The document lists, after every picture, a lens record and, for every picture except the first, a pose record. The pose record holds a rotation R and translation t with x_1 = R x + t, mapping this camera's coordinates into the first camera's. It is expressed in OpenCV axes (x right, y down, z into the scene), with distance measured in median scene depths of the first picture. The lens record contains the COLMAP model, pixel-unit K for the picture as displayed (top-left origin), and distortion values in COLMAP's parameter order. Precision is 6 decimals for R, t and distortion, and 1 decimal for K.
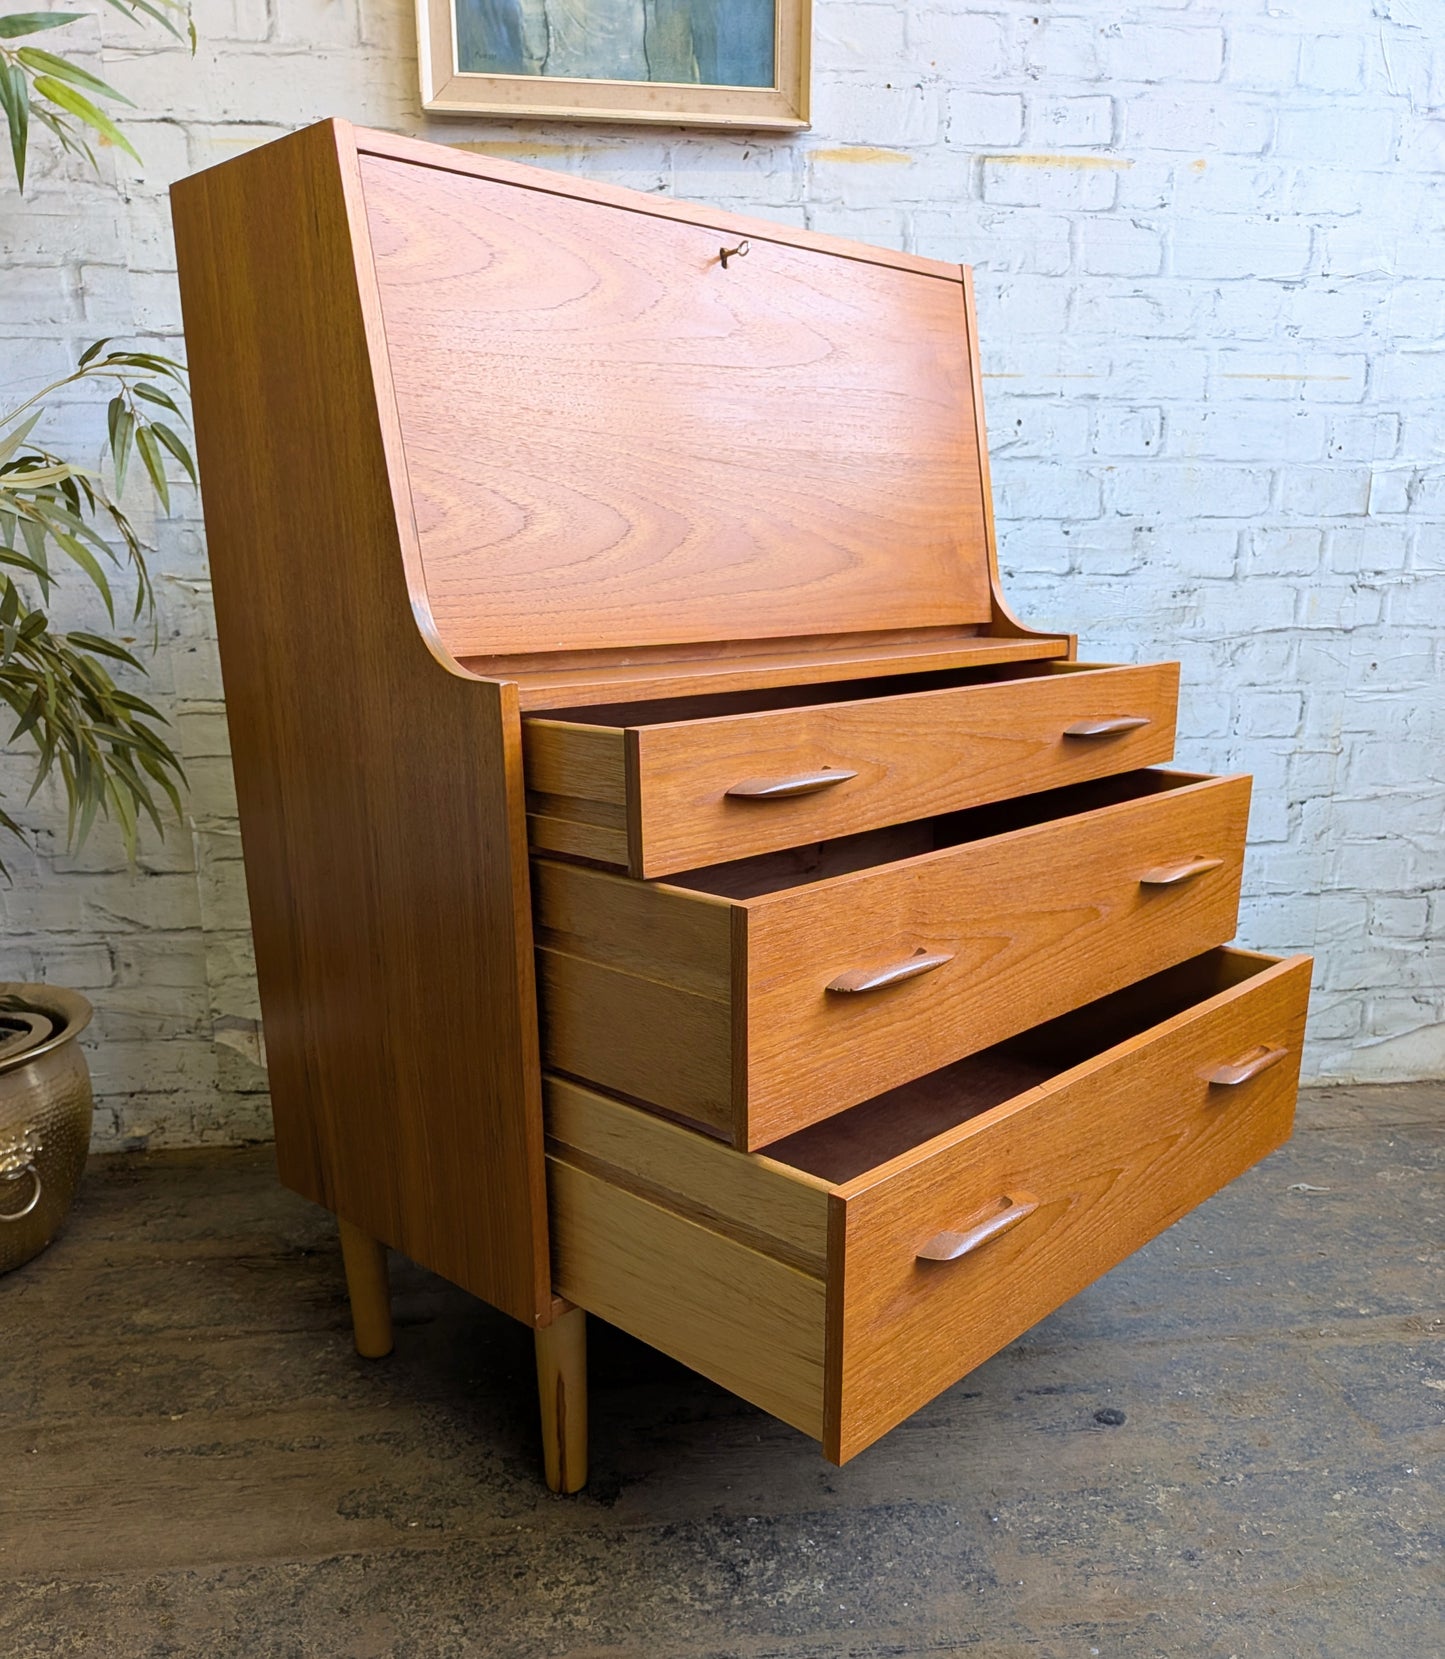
lens RADIAL K [[1416.2, 0, 754.0], [0, 1416.2, 976.8], [0, 0, 1]] dist [0.015705, -0.045475]
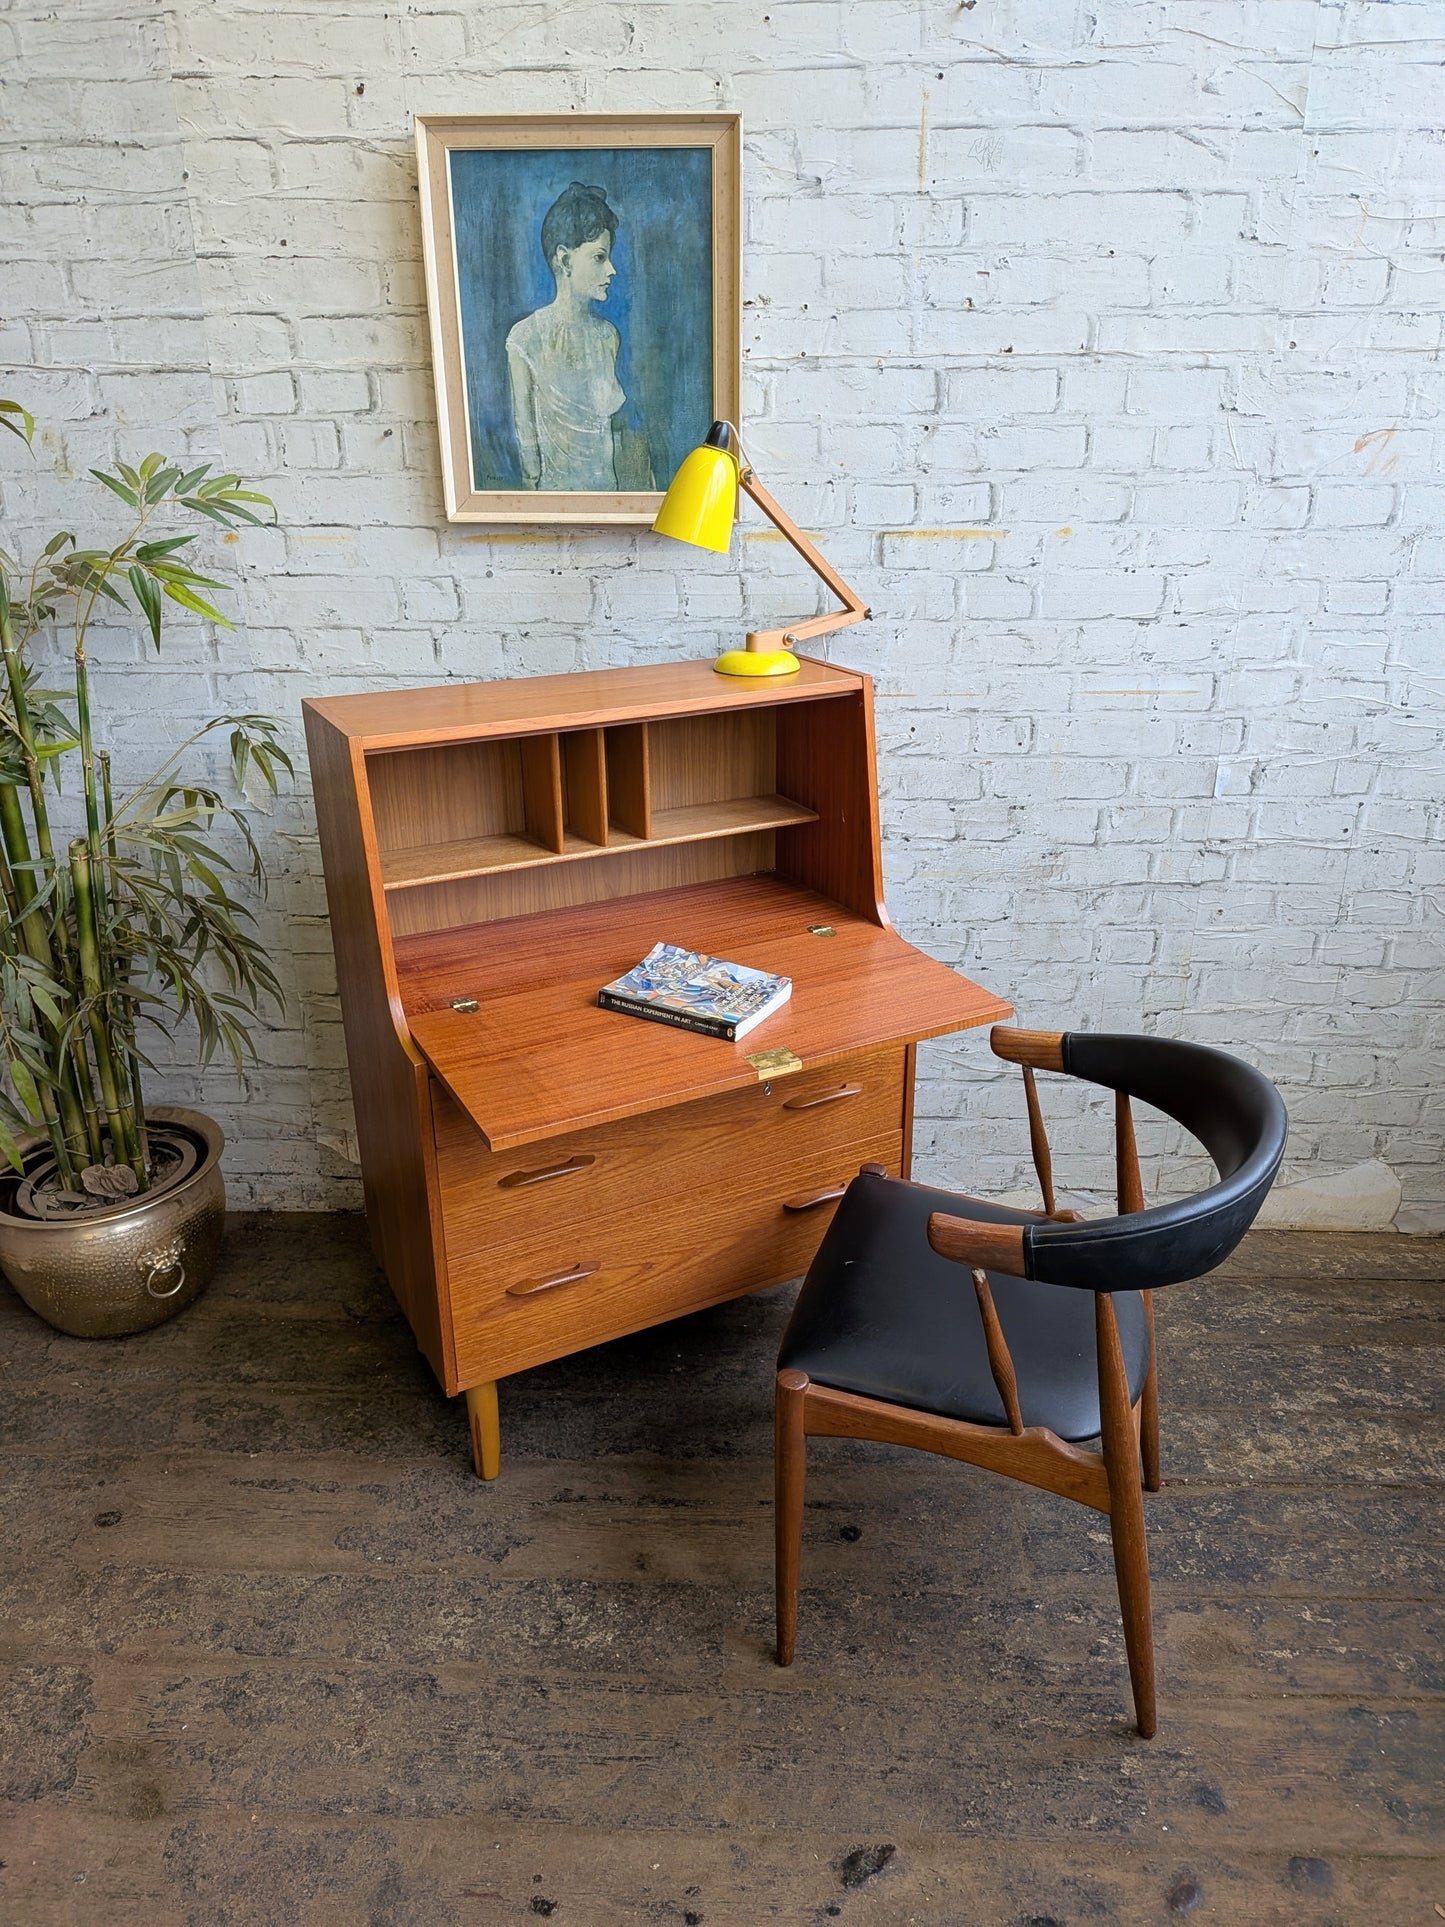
lens RADIAL K [[1409.7, 0, 721.5], [0, 1409.7, 973.2], [0, 0, 1]] dist [0.037551, -0.076252]
pose [[0.983937, 0.063749, -0.166744, 0.253195], [-0.044730, 0.992308, 0.115432, -0.326410], [0.172820, -0.106119, 0.979220, -0.296559]]
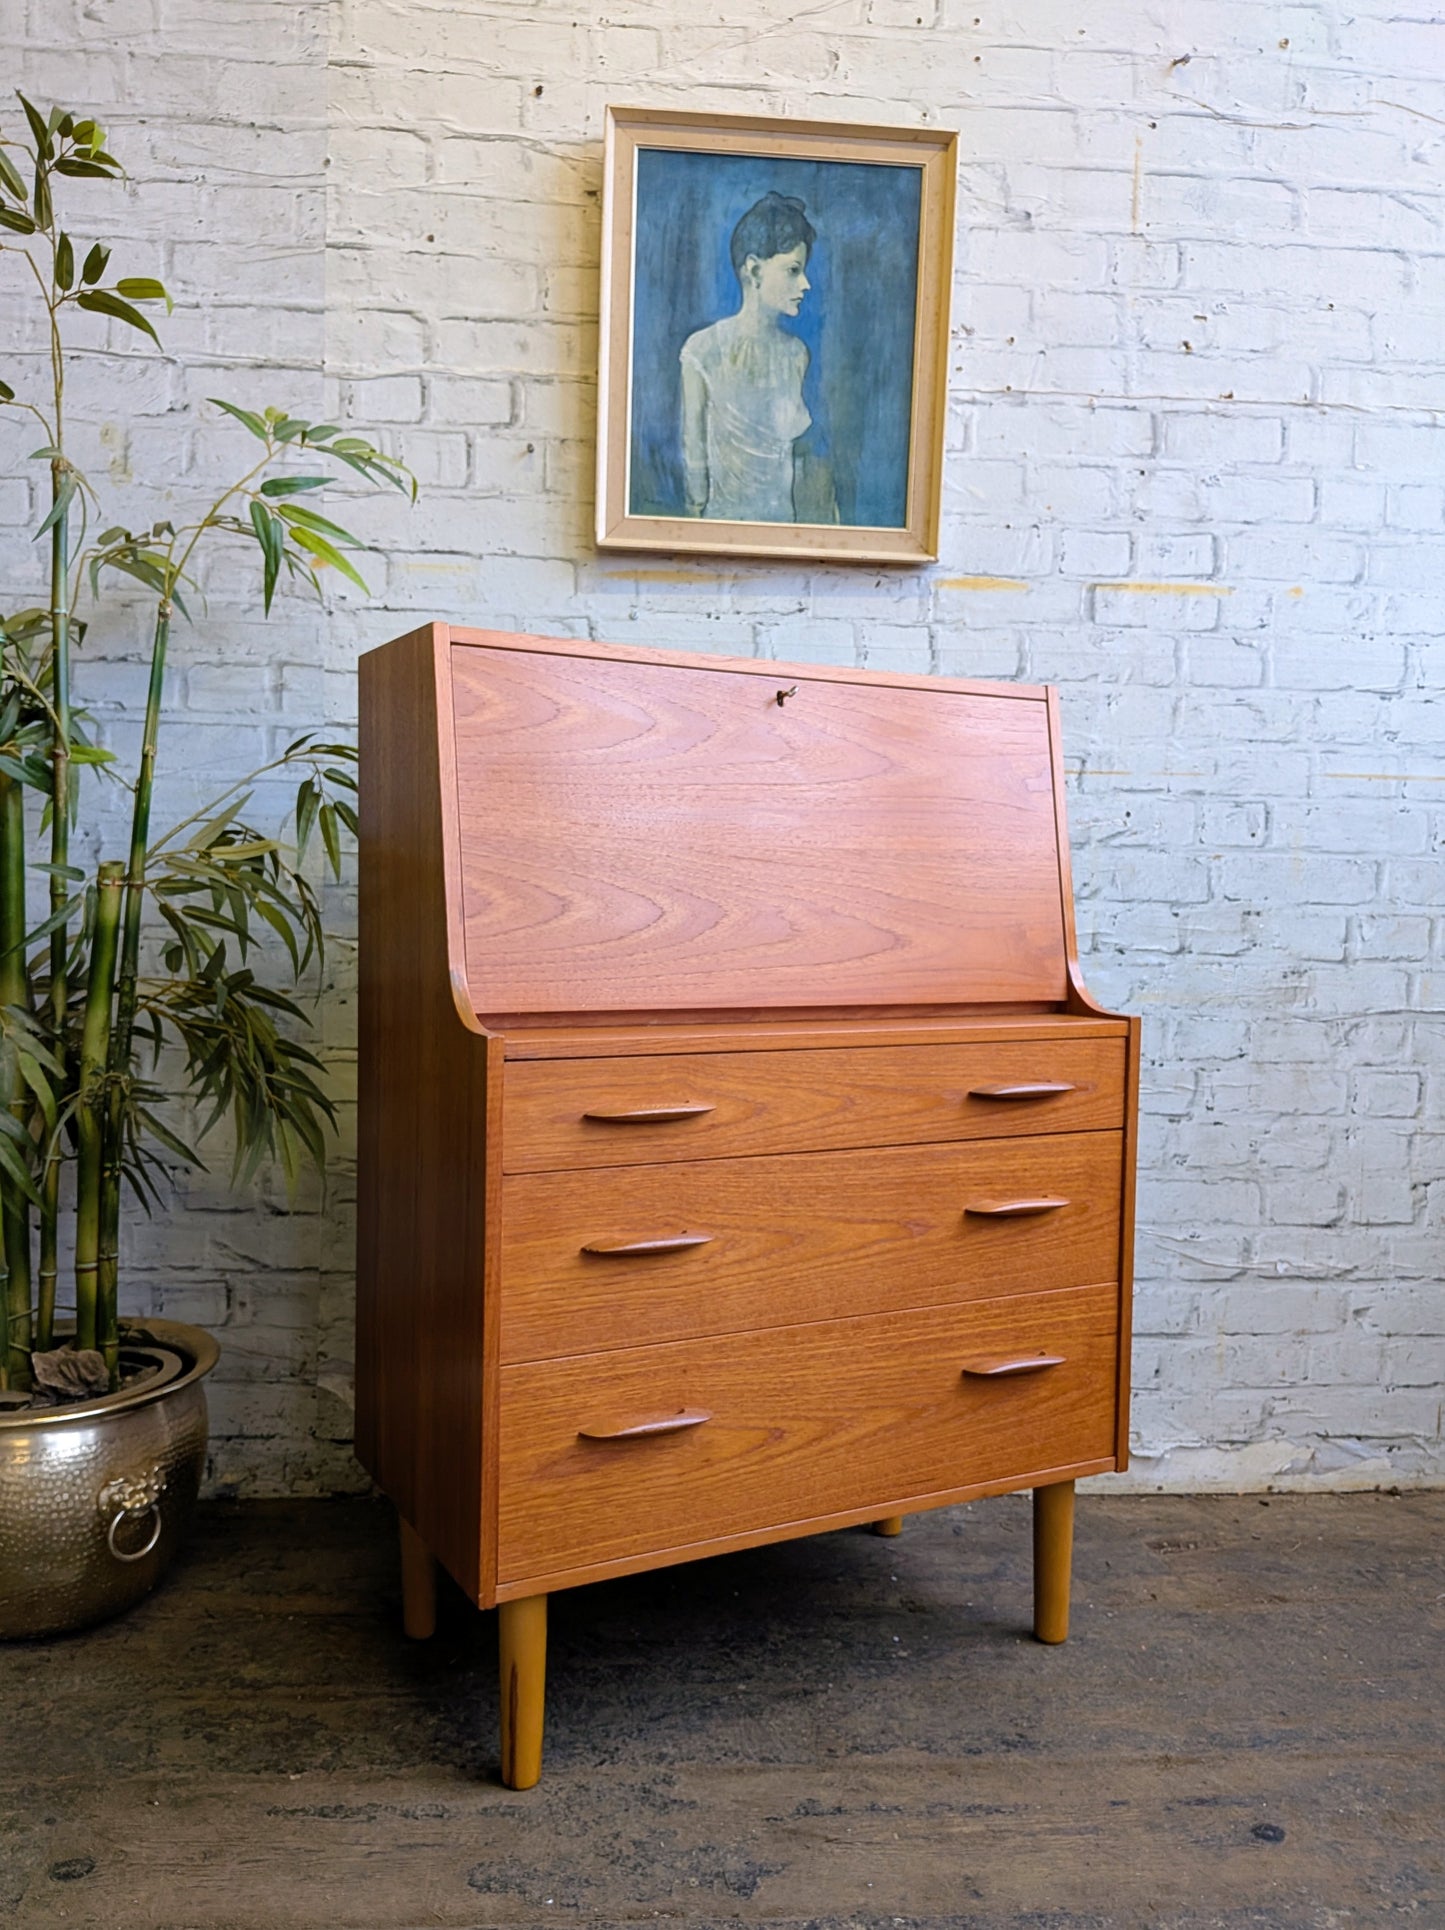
lens RADIAL K [[1546.2, 0, 694.0], [0, 1546.2, 989.5], [0, 0, 1]] dist [0.052038, -0.107970]
pose [[0.997761, 0.028488, -0.060514, -0.065181], [-0.041342, 0.973902, -0.223172, 0.007750], [0.052577, 0.225174, 0.972899, -0.117088]]
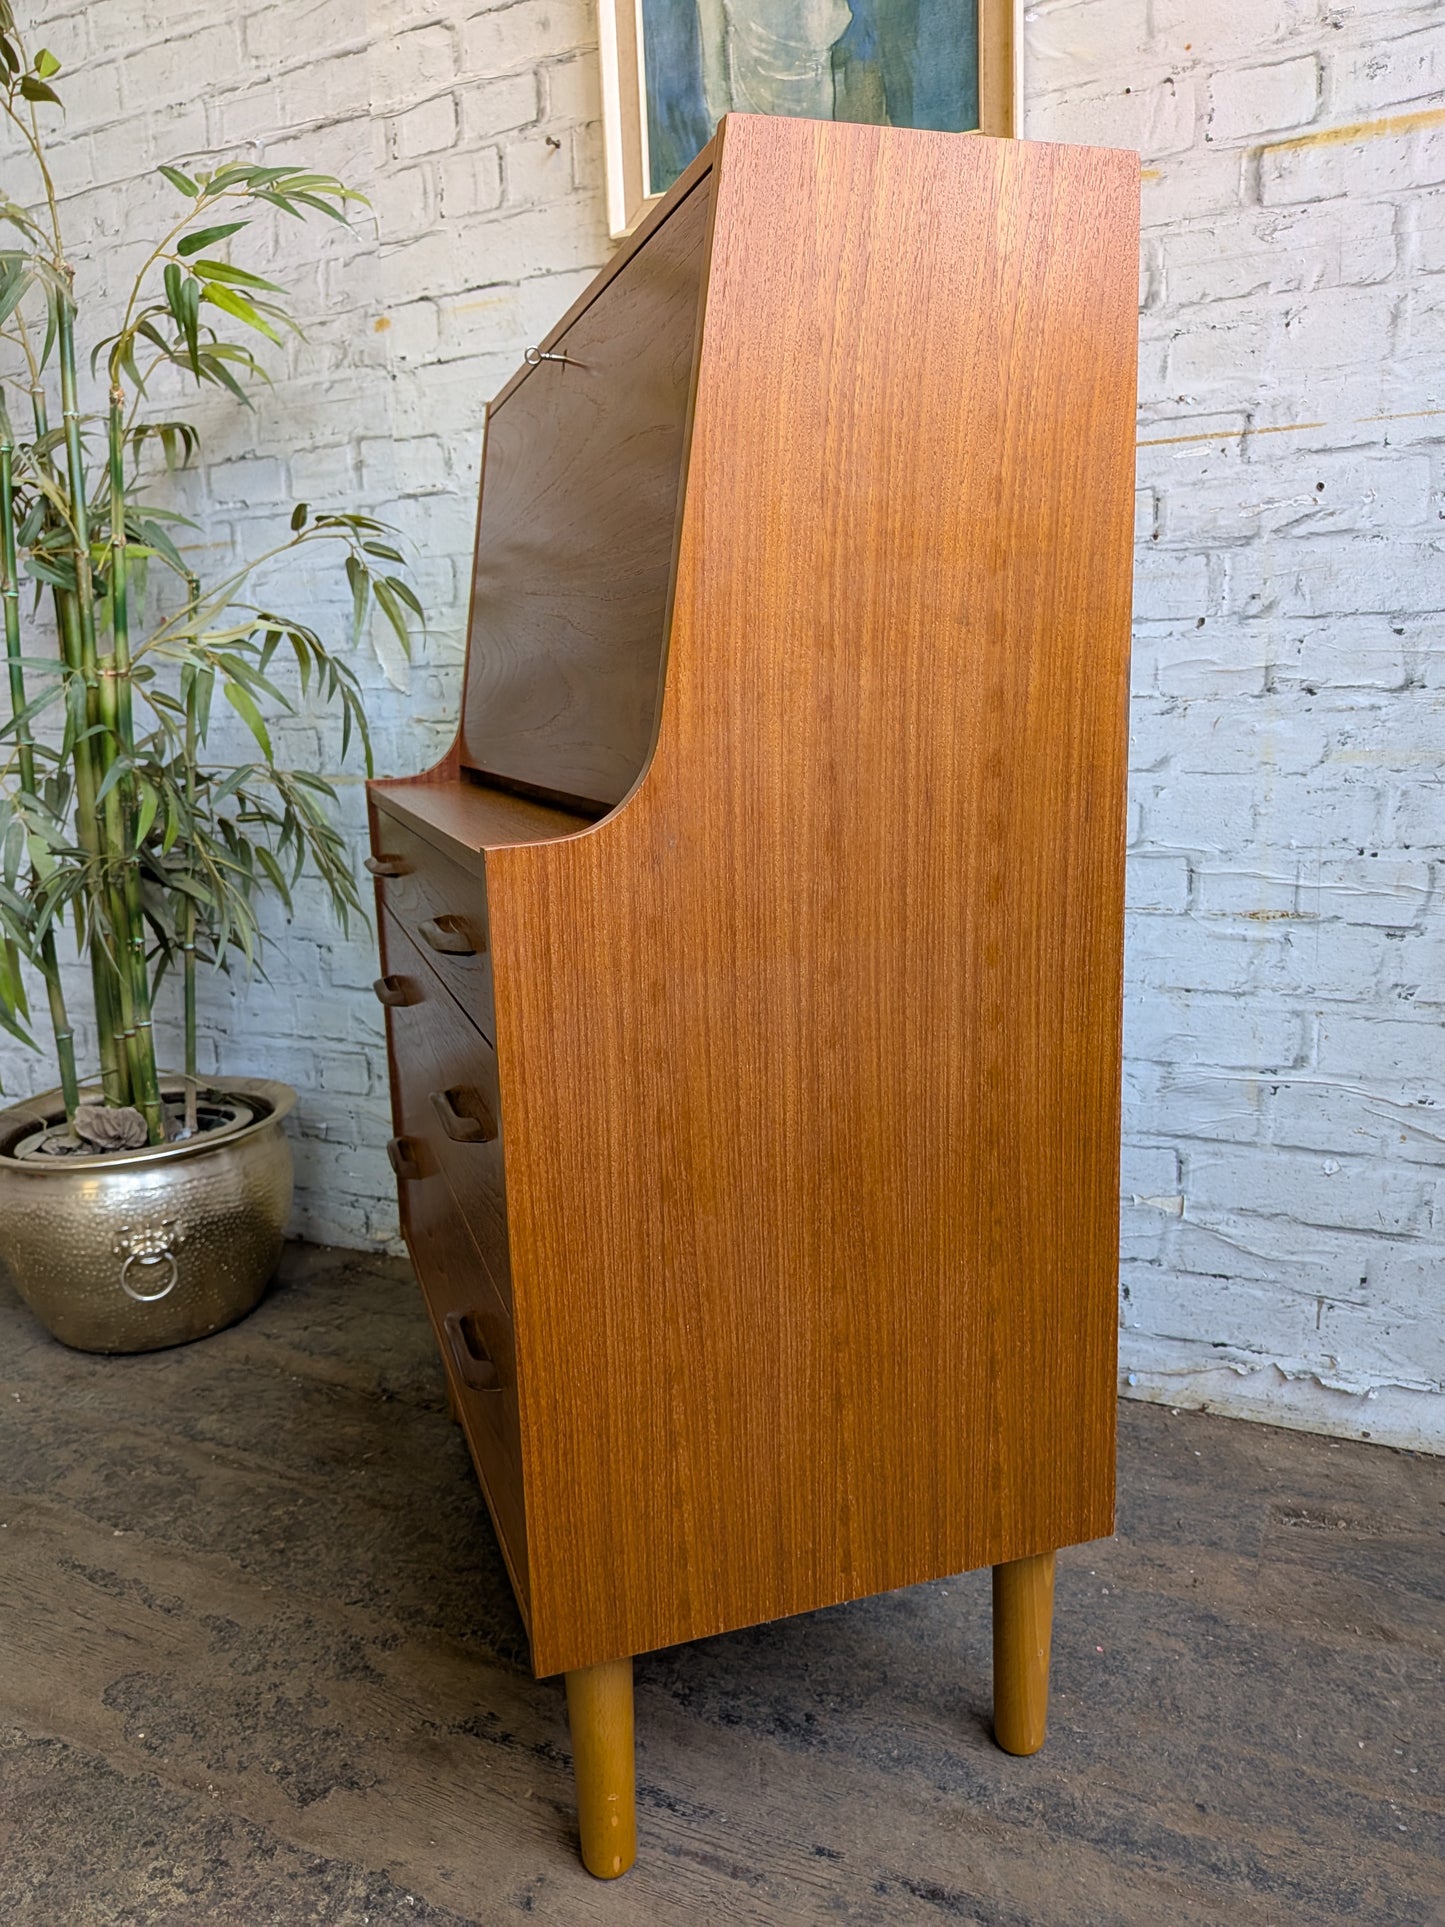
lens RADIAL K [[1409.7, 0, 683.7], [0, 1409.7, 953.0], [0, 0, 1]] dist [0.037551, -0.076252]
pose [[0.818217, 0.076868, -0.569748, 0.365968], [-0.132782, 0.989494, -0.057191, -0.075169], [0.559366, 0.122447, 0.819827, 0.268625]]
